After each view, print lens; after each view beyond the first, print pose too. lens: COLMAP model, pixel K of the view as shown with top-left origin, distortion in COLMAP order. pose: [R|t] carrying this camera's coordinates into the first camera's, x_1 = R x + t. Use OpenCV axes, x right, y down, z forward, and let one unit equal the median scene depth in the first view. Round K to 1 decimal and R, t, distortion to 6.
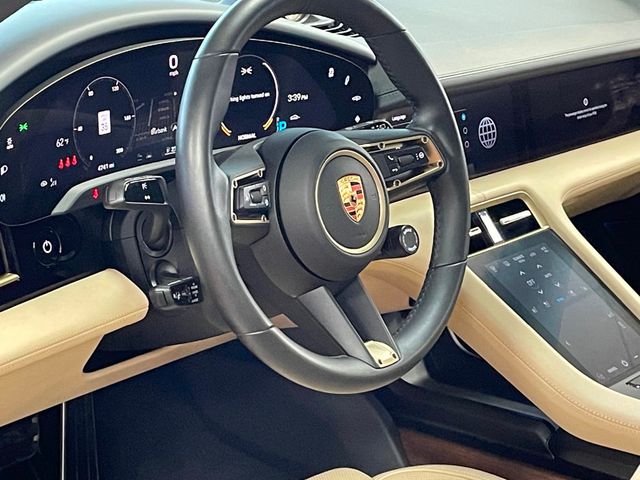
lens RADIAL K [[1453.3, 0, 320.0], [0, 1453.3, 240.0], [0, 0, 1]] dist [-0.007865, -0.039371]
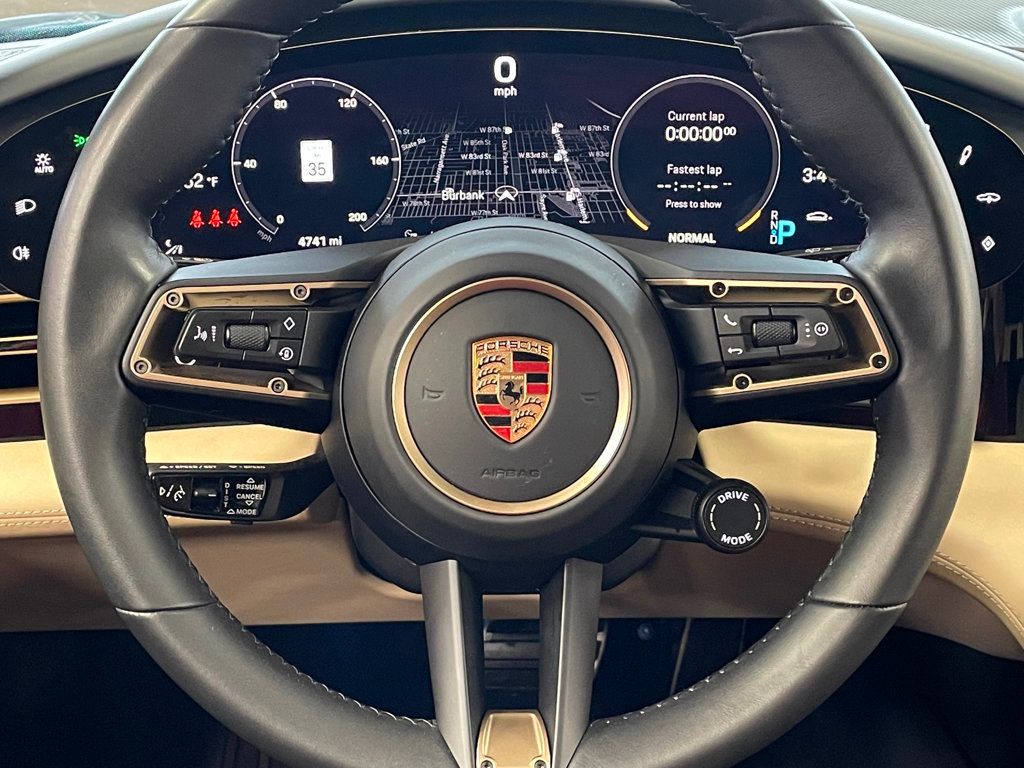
lens RADIAL K [[1545.1, 0, 512.0], [0, 1545.1, 384.0], [0, 0, 1]] dist [0.044268, 0.058717]
pose [[0.671556, 0.216745, -0.708544, 0.332693], [-0.189260, 0.974715, 0.118787, -0.080306], [0.716375, 0.054327, 0.695597, 0.630180]]
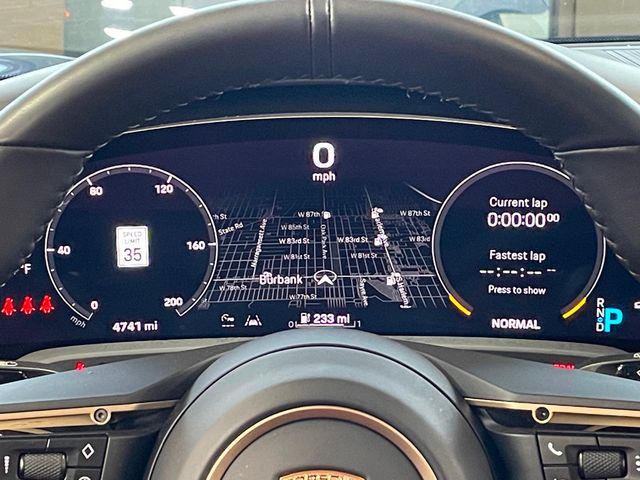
lens RADIAL K [[1484.1, 0, 320.0], [0, 1484.1, 240.0], [0, 0, 1]] dist [-0.048035, 2.075325]
pose [[0.656252, 0.155148, -0.738419, 0.303154], [-0.189281, 0.981190, 0.037937, -0.115228], [0.730415, 0.114872, 0.673274, 0.658920]]
